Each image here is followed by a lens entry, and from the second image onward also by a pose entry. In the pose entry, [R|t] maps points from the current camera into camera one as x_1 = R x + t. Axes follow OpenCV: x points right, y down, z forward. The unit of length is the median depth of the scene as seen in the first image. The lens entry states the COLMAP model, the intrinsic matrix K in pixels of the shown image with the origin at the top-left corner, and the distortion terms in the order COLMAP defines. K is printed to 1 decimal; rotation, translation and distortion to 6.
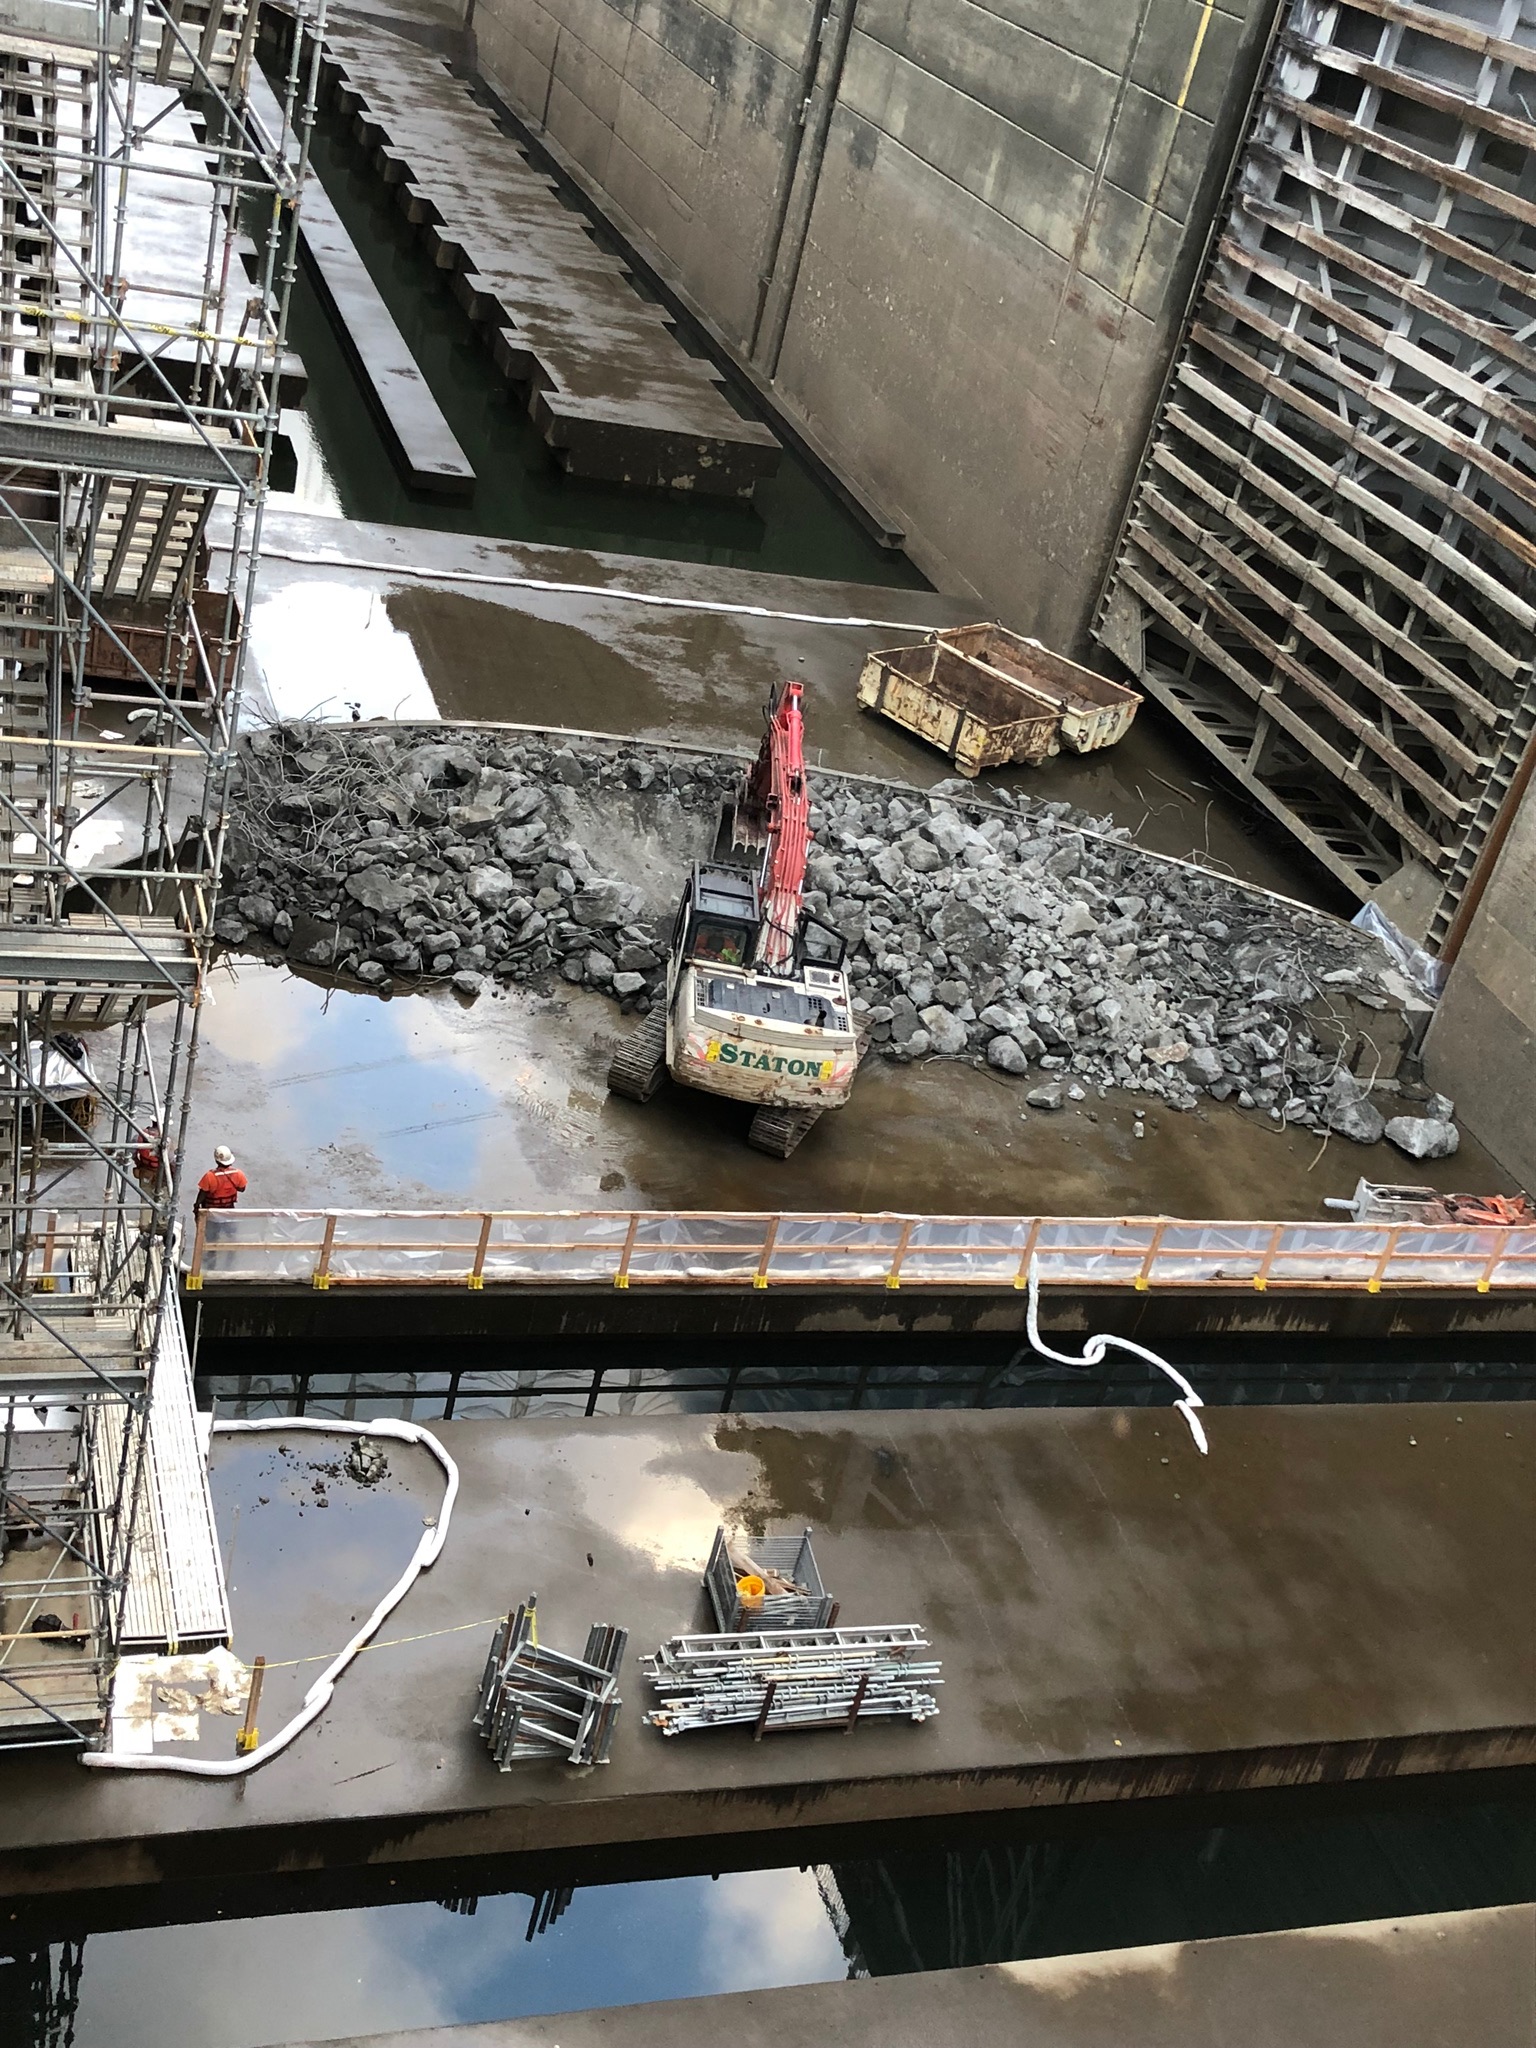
lens RADIAL K [[2355.0, 0, 768.0], [0, 2355.0, 1024.0], [0, 0, 1]] dist [-0.003456, -0.040935]
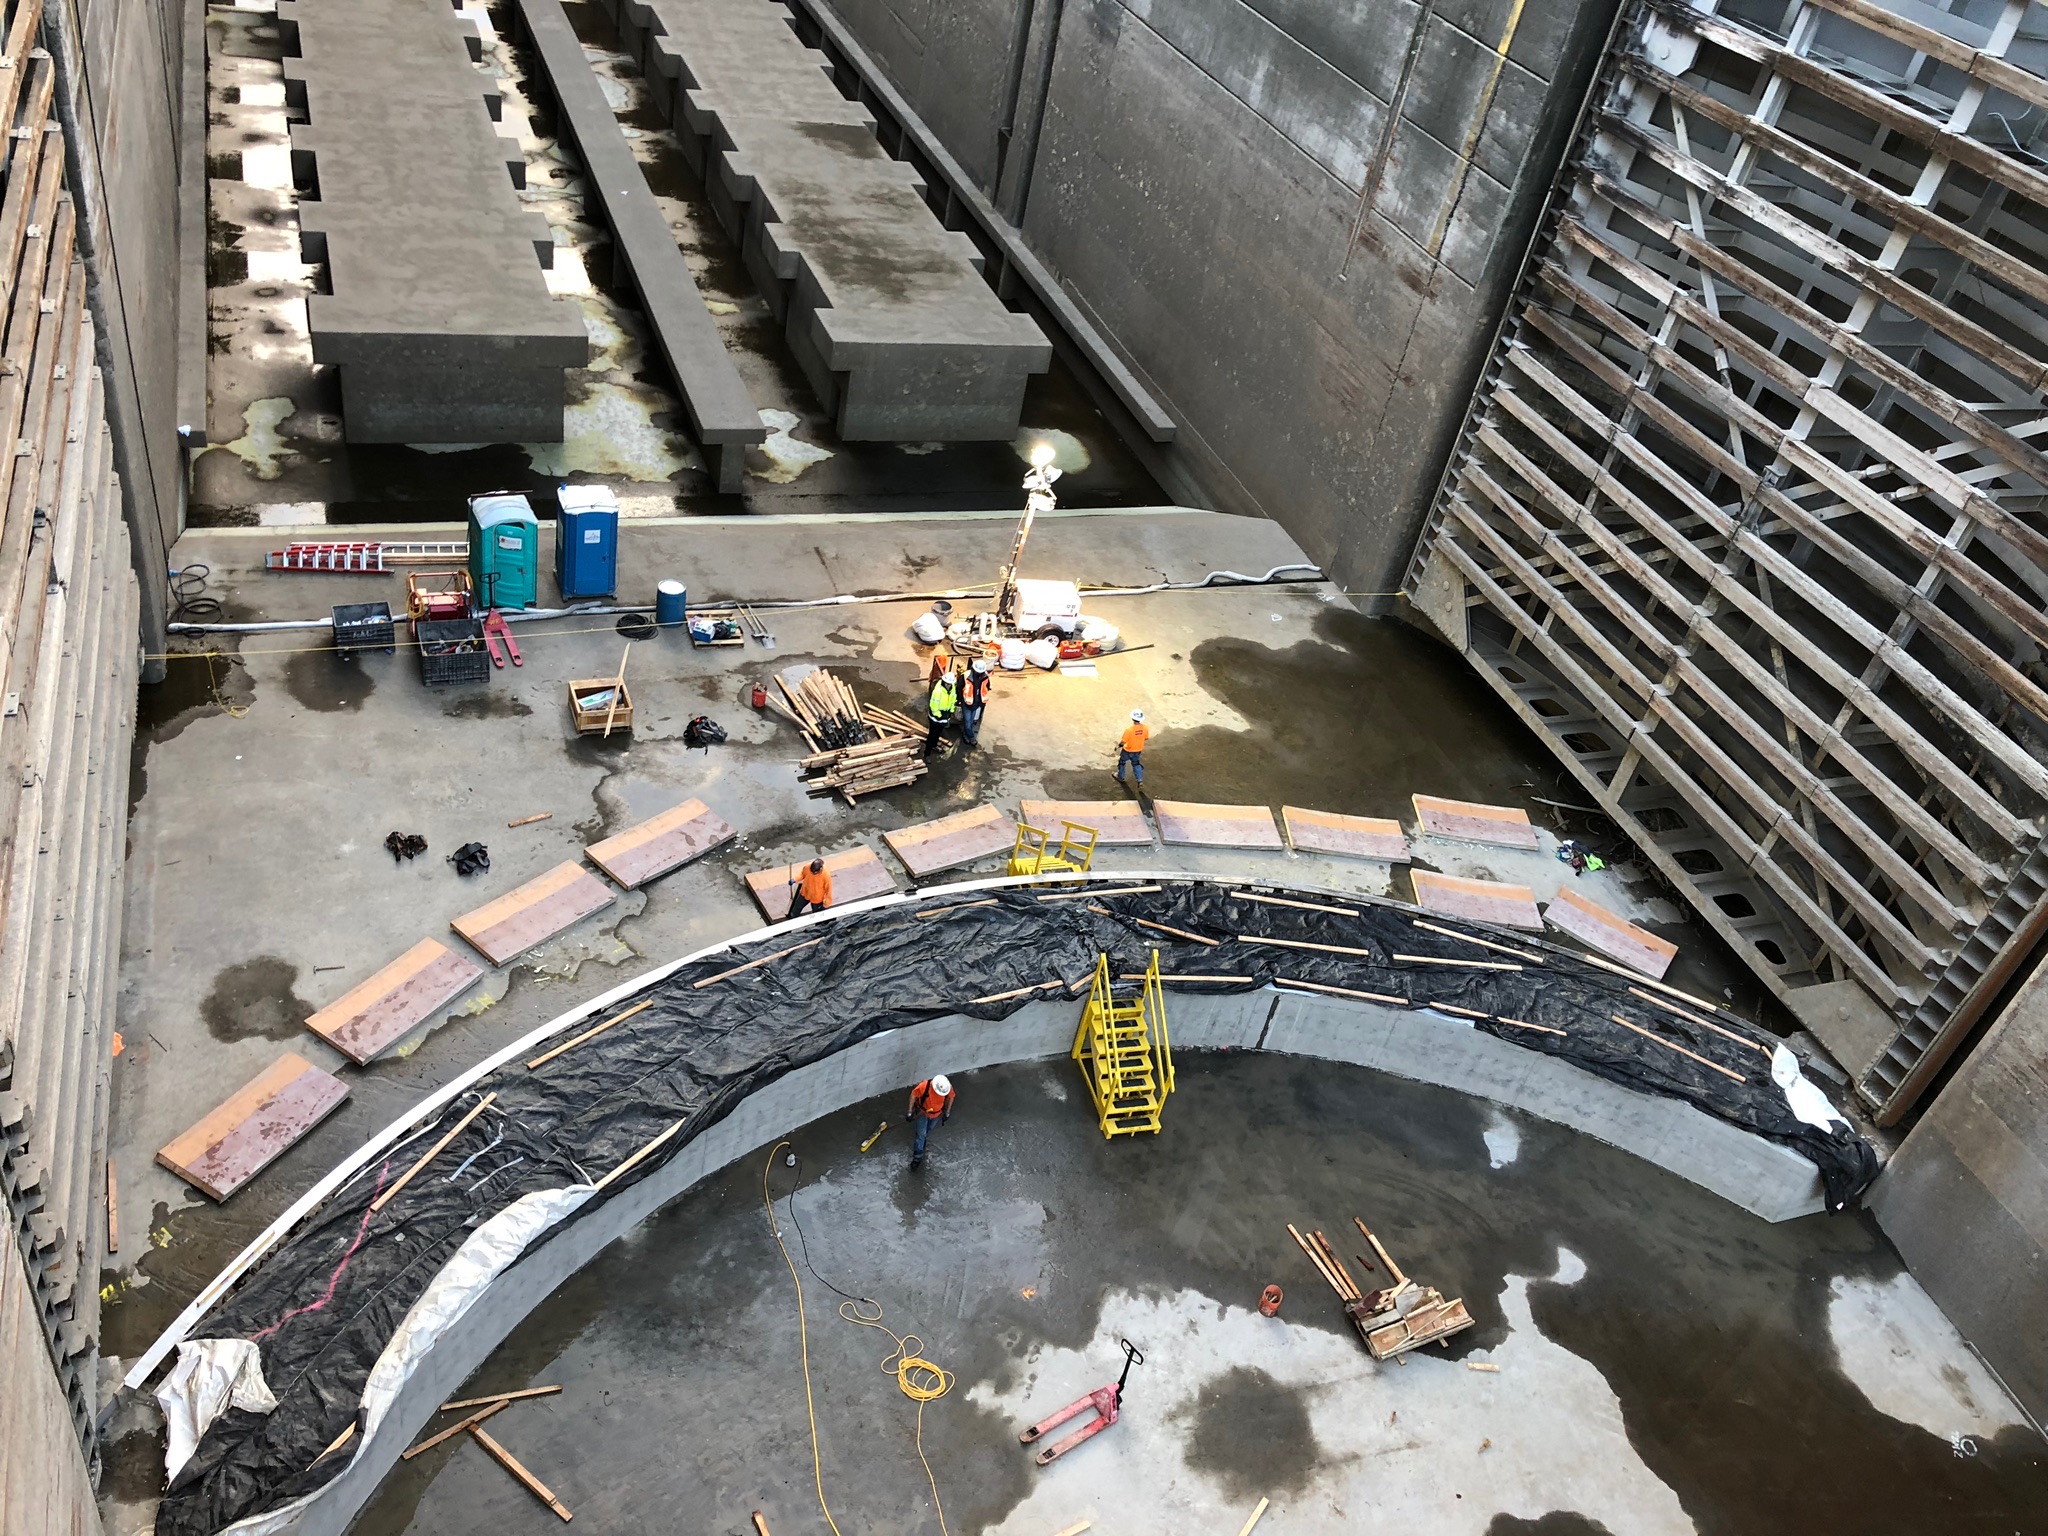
lens RADIAL K [[1680.4, 0, 1024.0], [0, 1680.4, 768.0], [0, 0, 1]] dist [-0.057865, 0.131353]
pose [[0.996993, -0.070848, 0.031406, -0.057249], [0.064908, 0.984802, 0.161095, -0.242275], [-0.042342, -0.158572, 0.986439, 0.325340]]
